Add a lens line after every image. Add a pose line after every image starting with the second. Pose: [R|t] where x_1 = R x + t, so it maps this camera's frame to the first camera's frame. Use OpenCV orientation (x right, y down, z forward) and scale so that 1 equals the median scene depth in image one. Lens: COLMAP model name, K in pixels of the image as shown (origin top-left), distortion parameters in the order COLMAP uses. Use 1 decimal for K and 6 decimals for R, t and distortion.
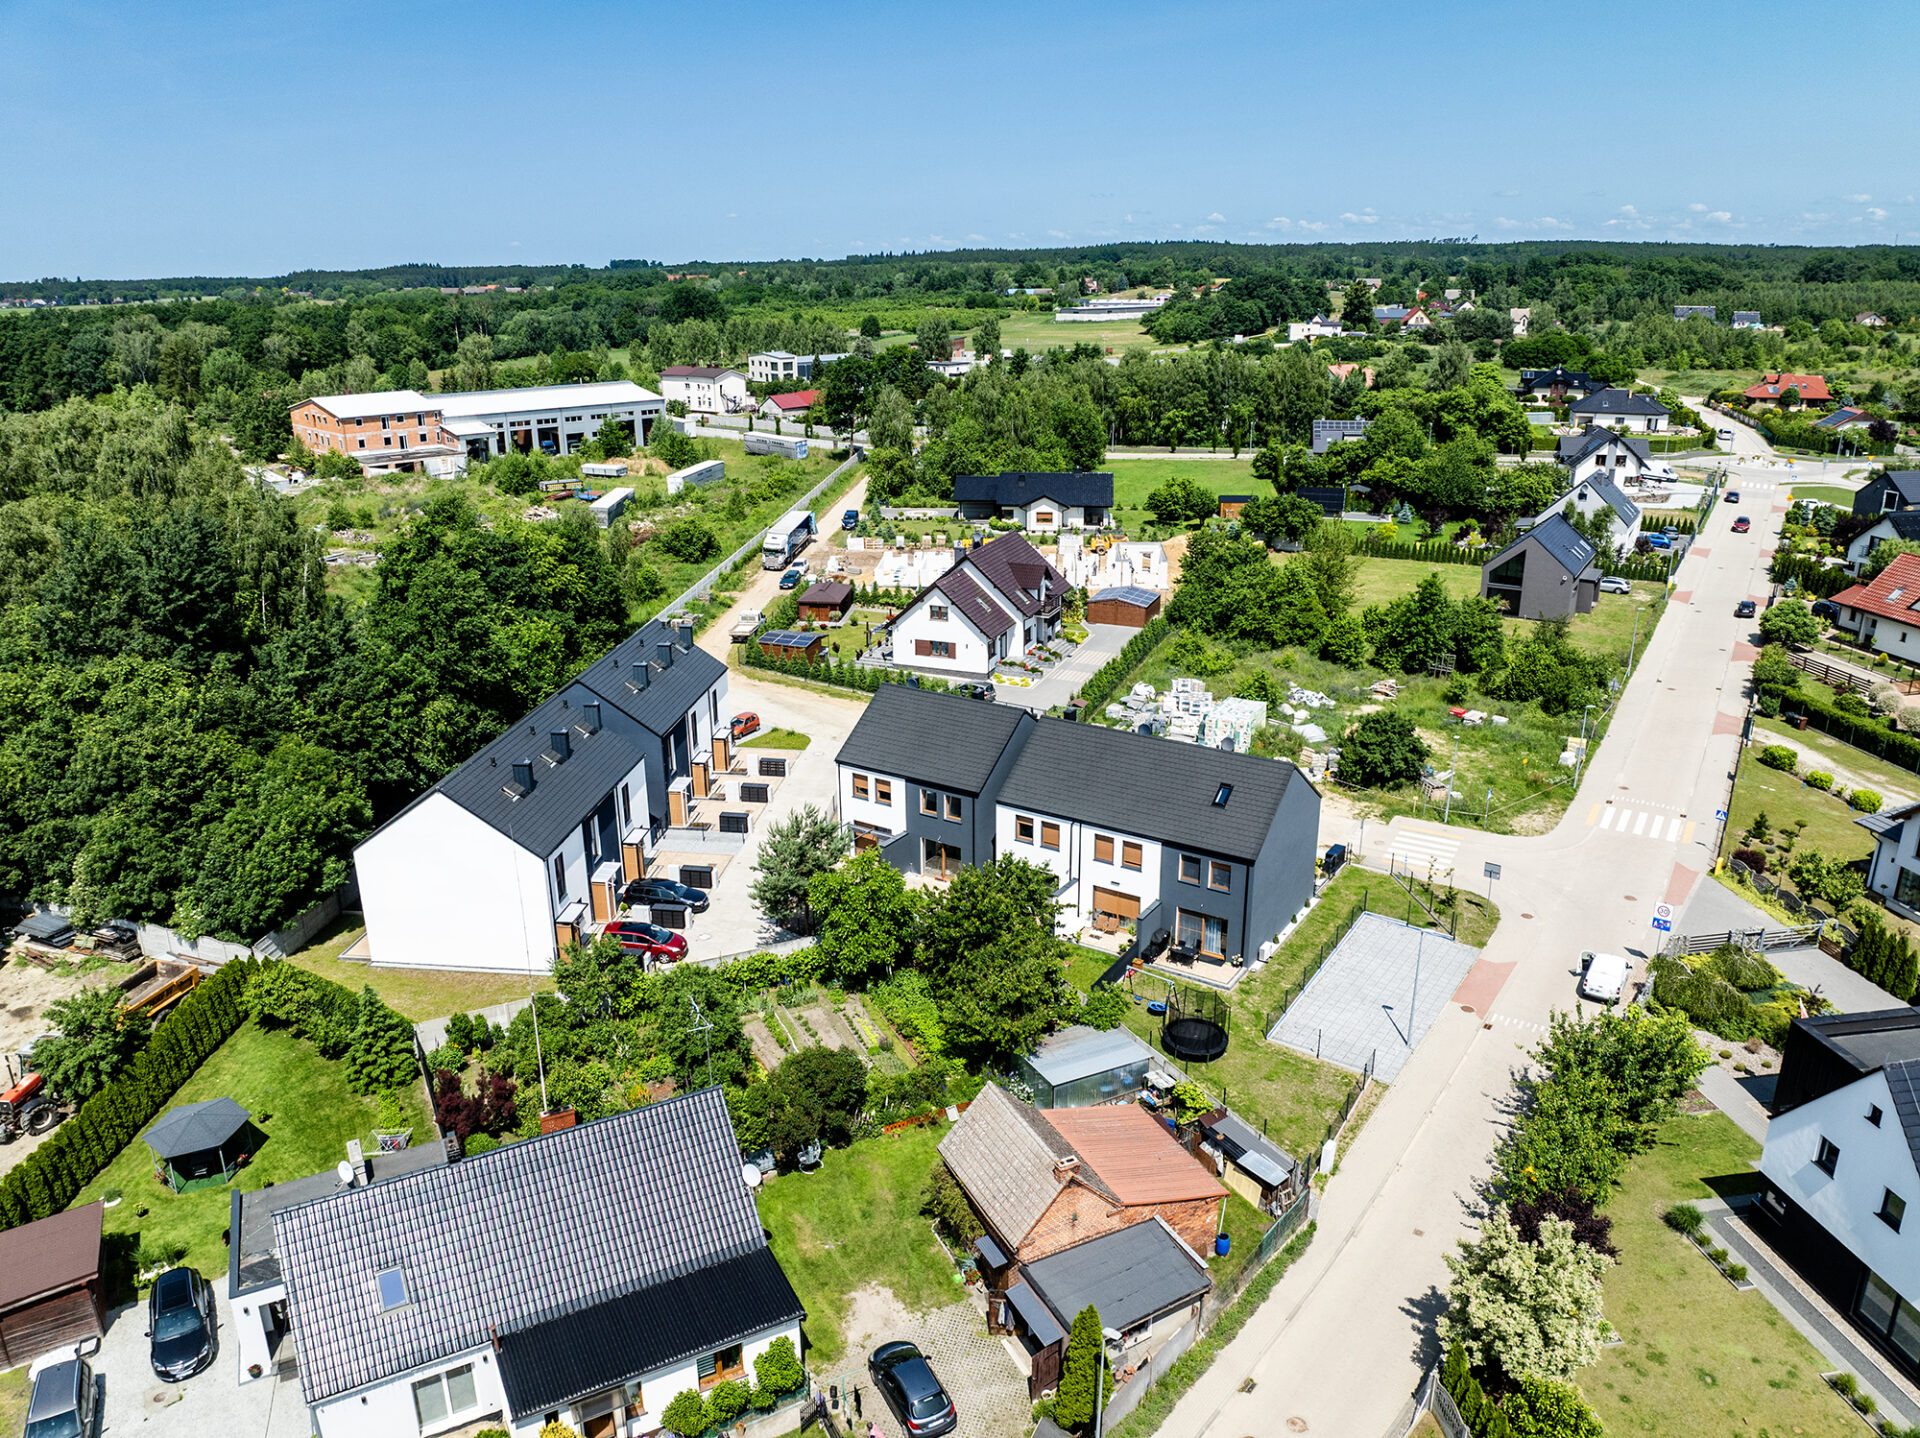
lens RADIAL K [[1349.5, 0, 960.0], [0, 1349.5, 719.0], [0, 0, 1]] dist [-0.043097, -0.001786]
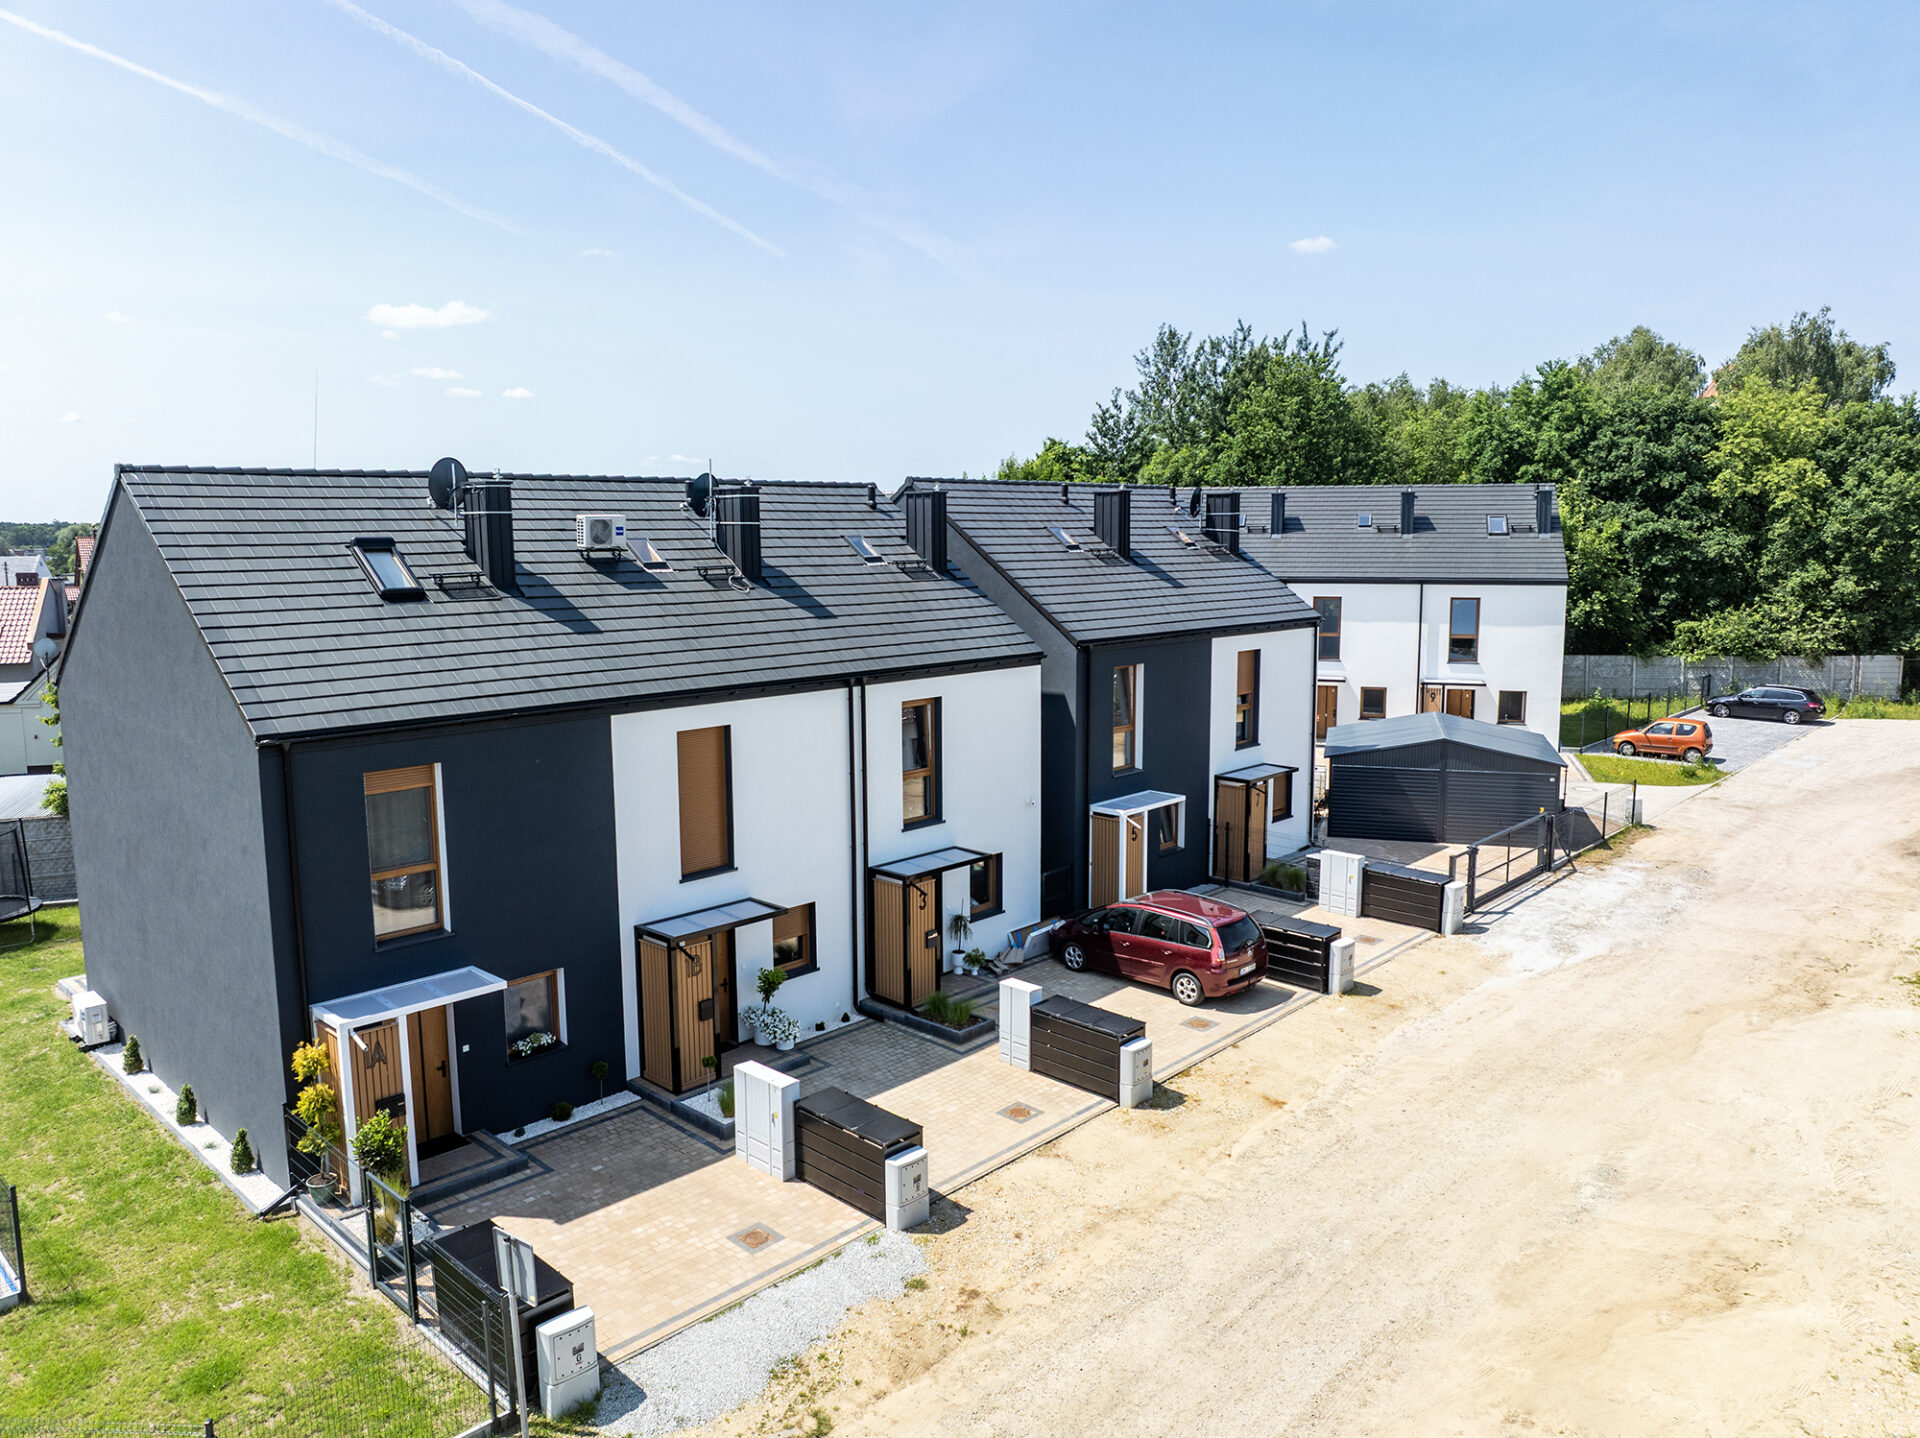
lens RADIAL K [[1349.4, 0, 960.0], [0, 1349.4, 719.0], [0, 0, 1]] dist [-0.050152, 0.024454]
pose [[-0.183360, 0.146389, -0.972085, 0.266224], [-0.306509, 0.931042, 0.198023, -0.014674], [0.934040, 0.334262, -0.125846, 0.652814]]
